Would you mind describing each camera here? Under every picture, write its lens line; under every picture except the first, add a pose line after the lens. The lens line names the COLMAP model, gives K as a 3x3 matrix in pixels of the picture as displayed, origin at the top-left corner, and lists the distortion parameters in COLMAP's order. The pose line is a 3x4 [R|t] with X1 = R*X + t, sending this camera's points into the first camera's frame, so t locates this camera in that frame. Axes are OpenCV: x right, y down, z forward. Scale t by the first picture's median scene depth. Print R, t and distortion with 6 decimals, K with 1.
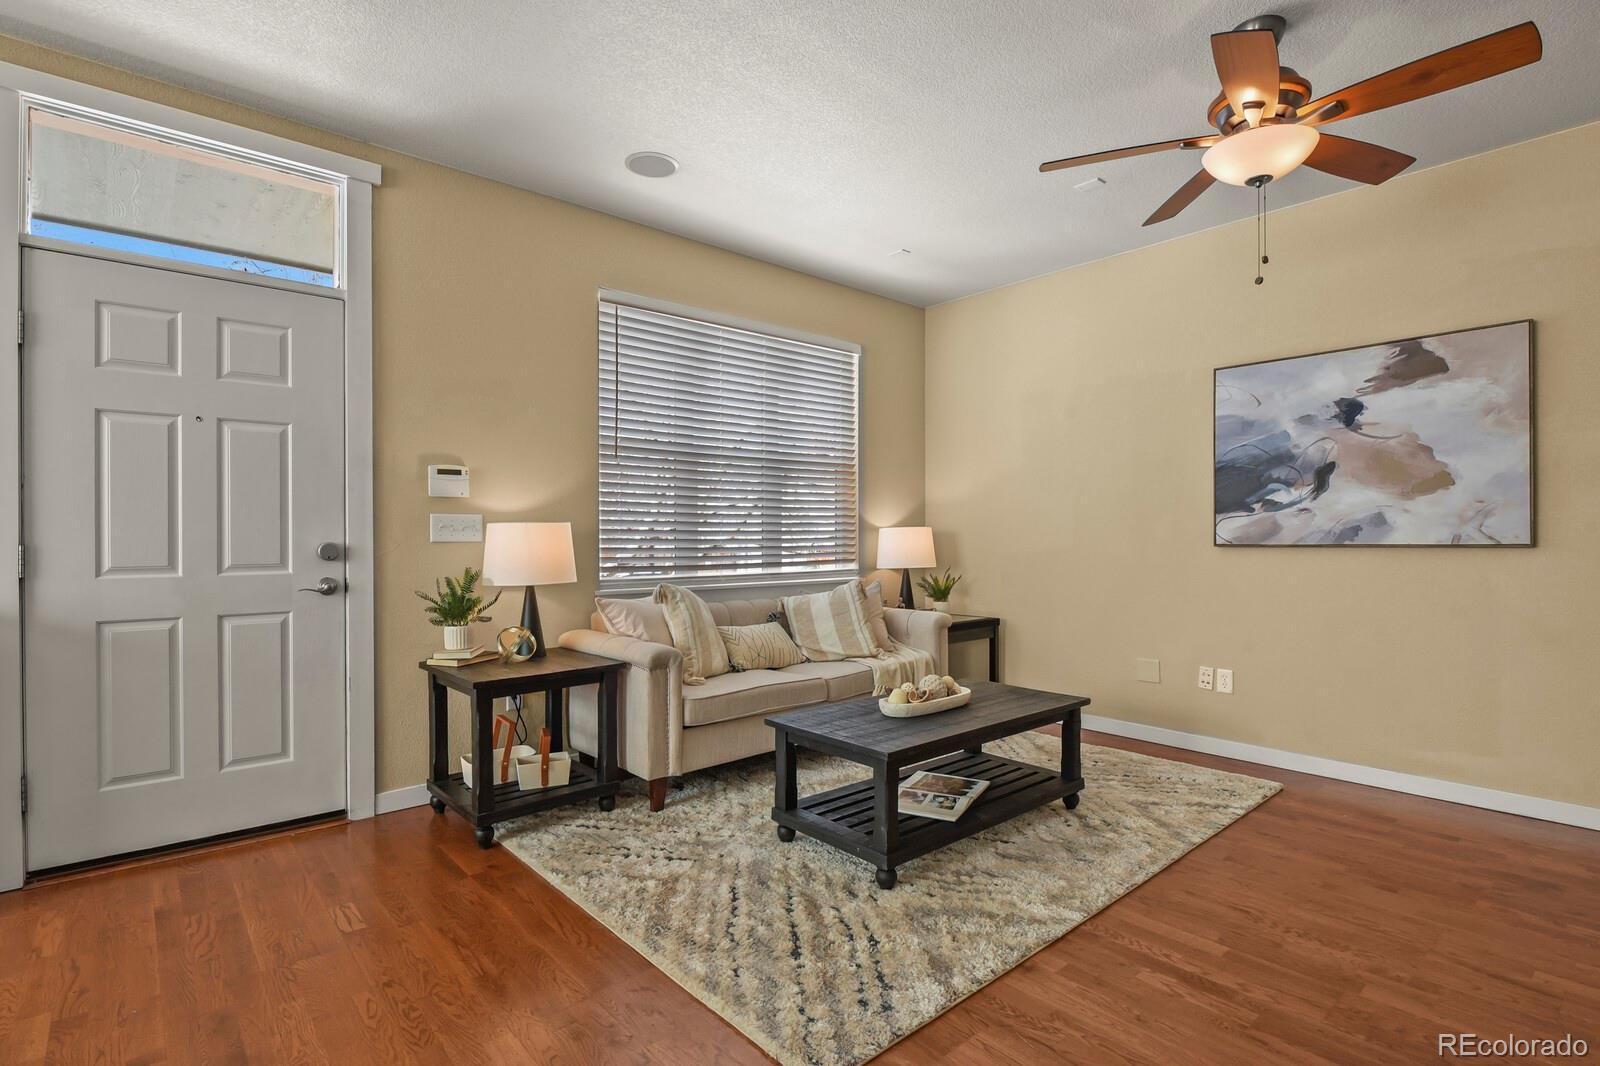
lens RADIAL K [[774.0, 0, 796.1], [0, 774.0, 535.6], [0, 0, 1]] dist [-0.005137, -0.006412]
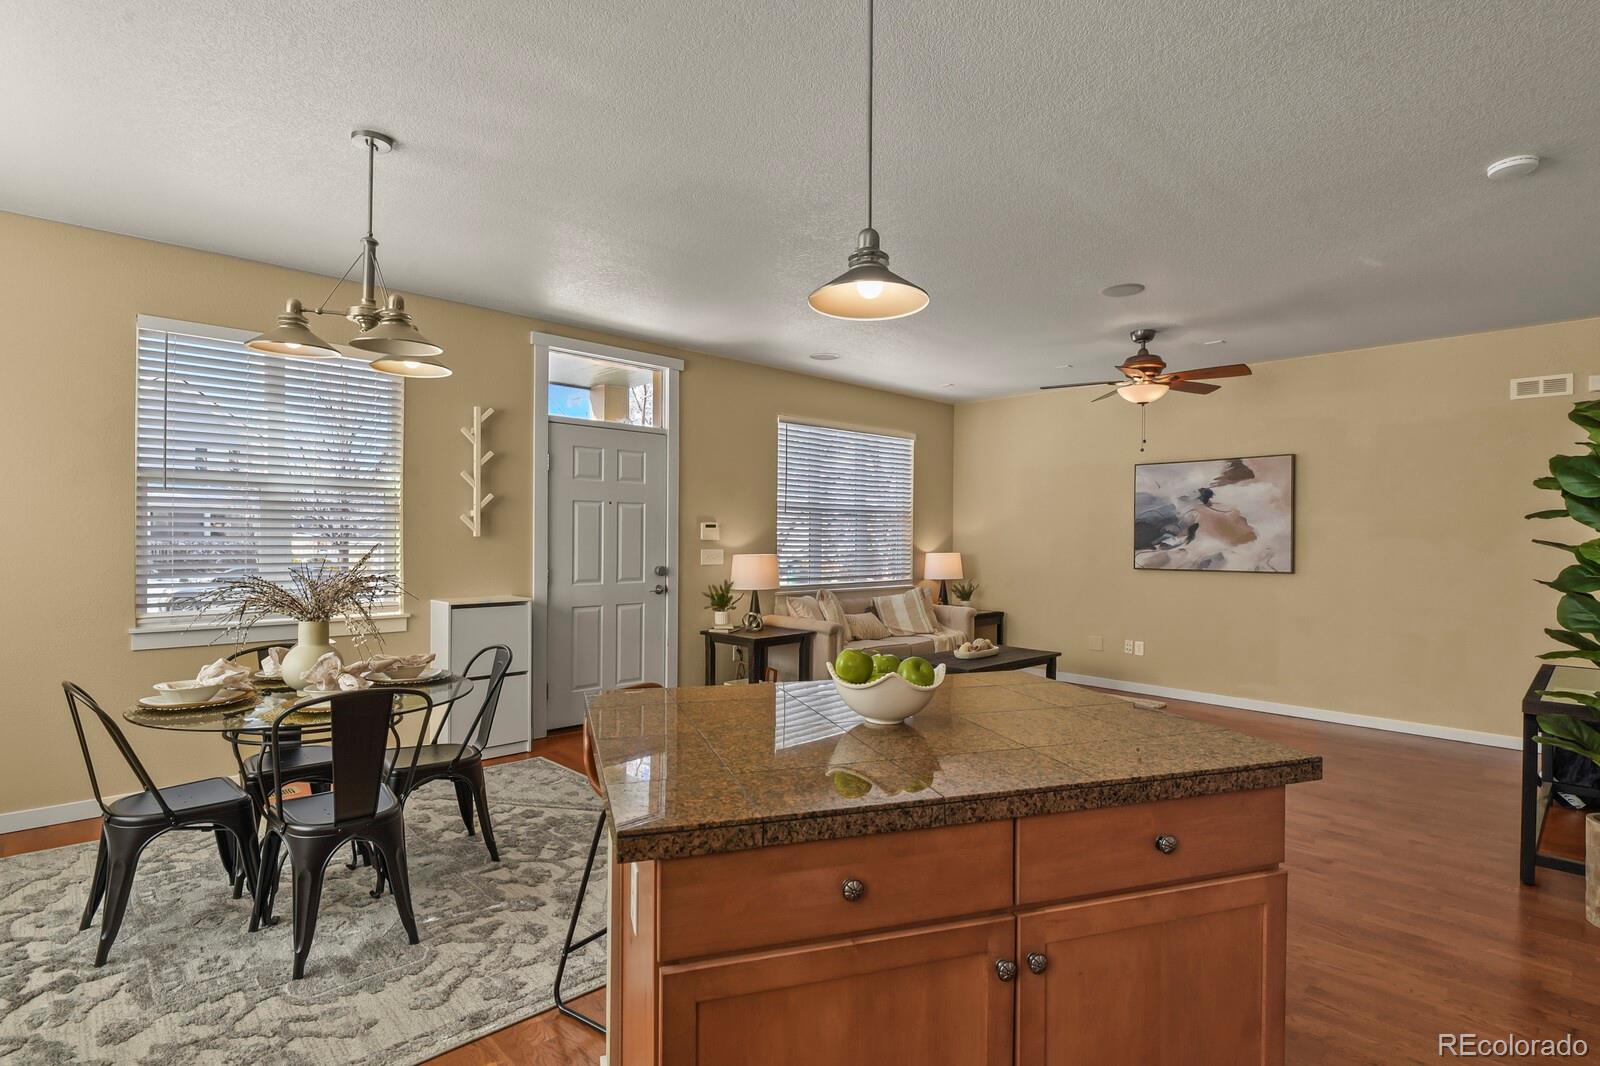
lens RADIAL K [[774.0, 0, 793.4], [0, 774.0, 532.1], [0, 0, 1]] dist [-0.005137, -0.006412]
pose [[0.999366, 0.010478, 0.034032, -0.305112], [-0.010288, 0.999930, -0.005758, -0.057195], [-0.034090, 0.005404, 0.999404, -0.774504]]
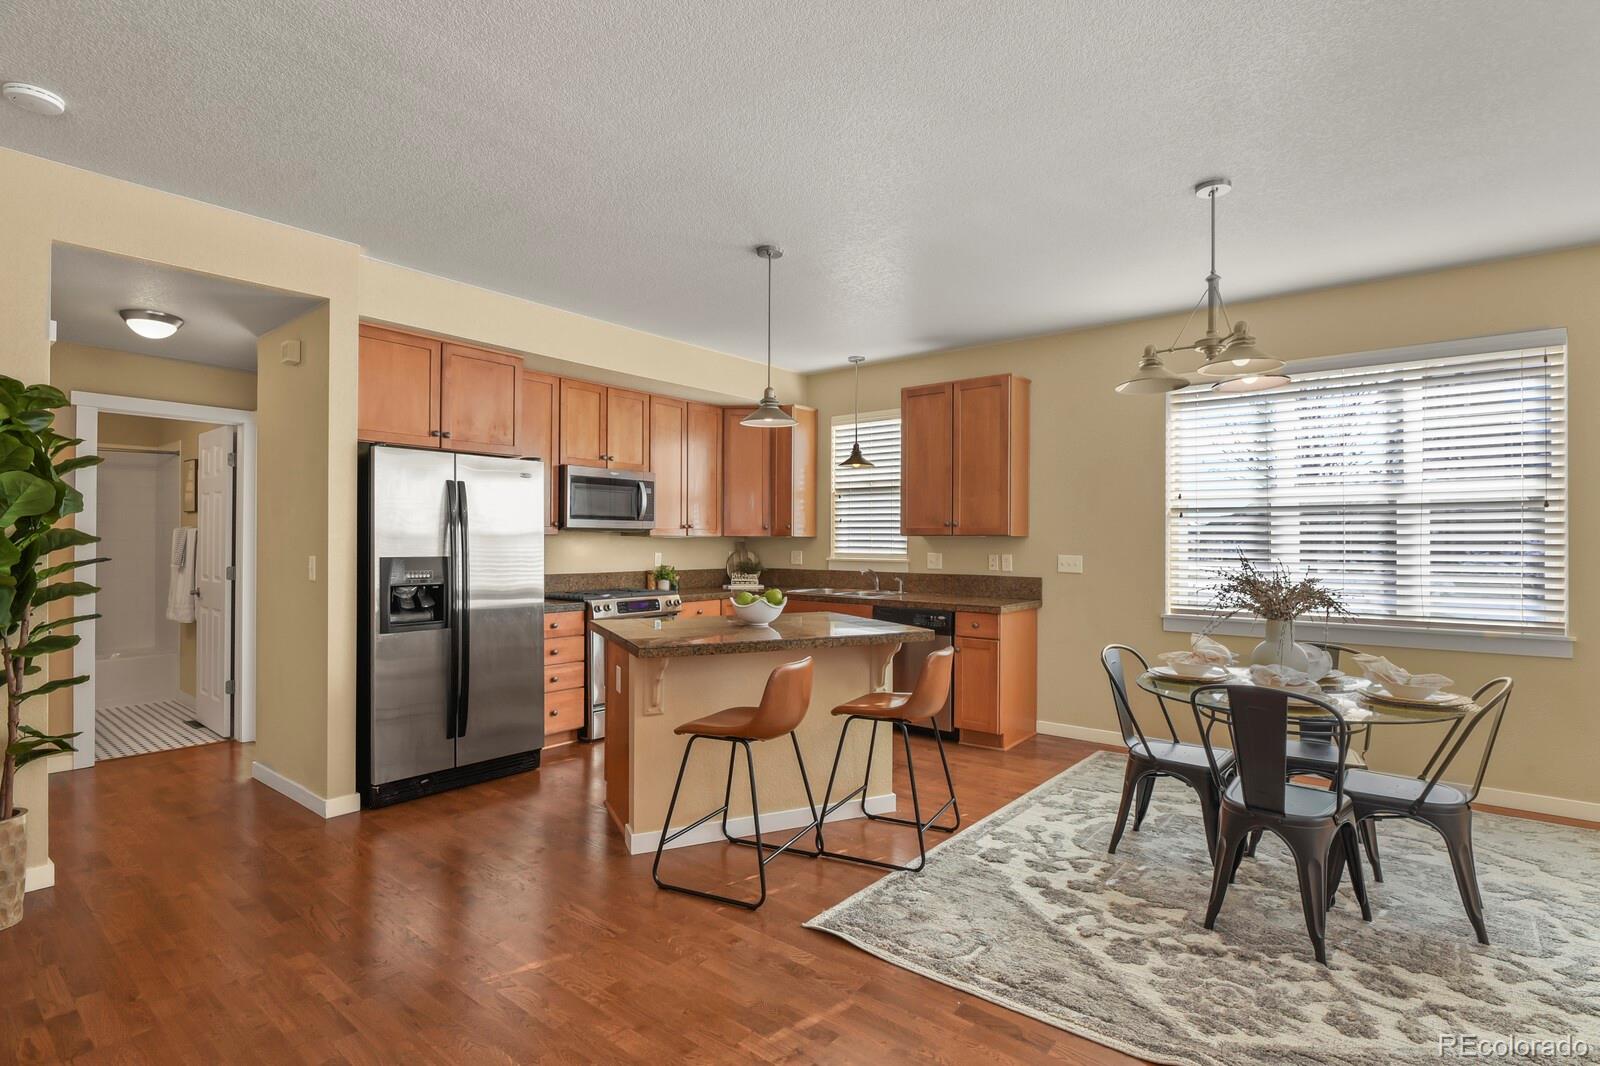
lens RADIAL K [[774.0, 0, 800.9], [0, 774.0, 539.1], [0, 0, 1]] dist [-0.005137, -0.006412]
pose [[-0.985712, -0.004092, -0.168392, -0.100215], [-0.003307, 0.999982, -0.004946, -0.048520], [0.168409, -0.004318, -0.985708, 0.811015]]
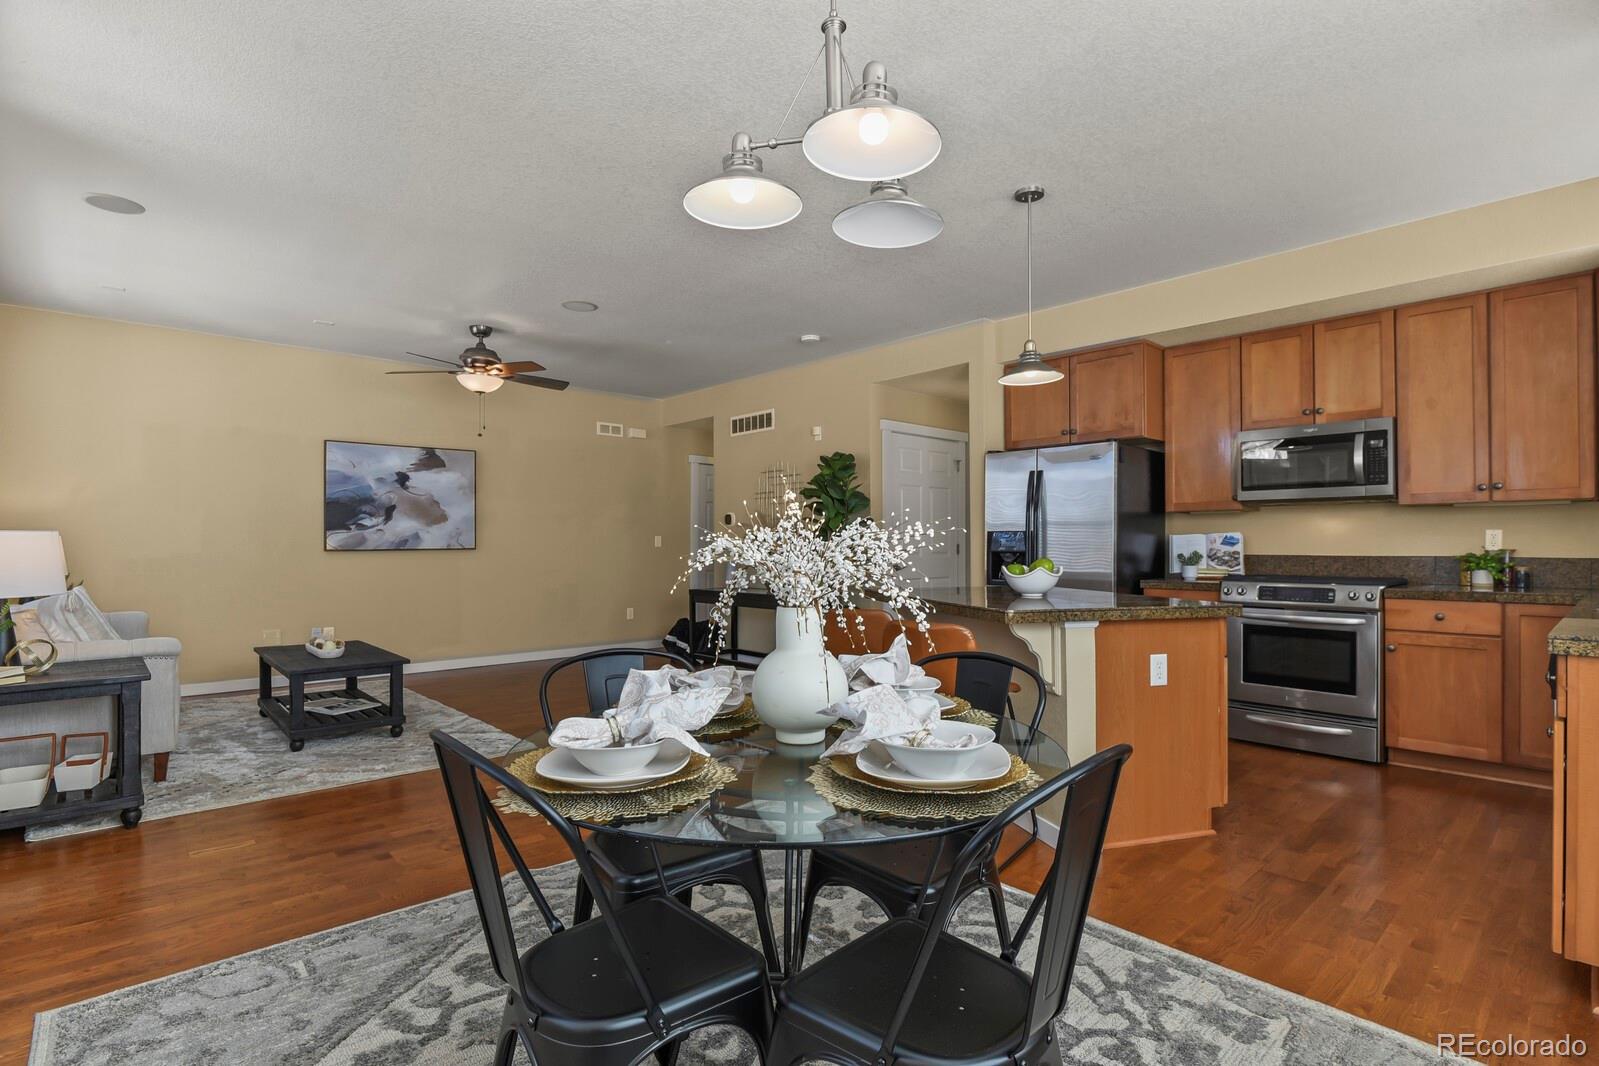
lens RADIAL K [[773.5, 0, 805.4], [0, 773.5, 537.8], [0, 0, 1]] dist [-0.005137, -0.006412]
pose [[-0.023484, 0.007575, 0.999696, -1.233803], [-0.000341, 0.999971, -0.007586, -0.002021], [-0.999724, -0.000519, -0.023481, 0.052295]]
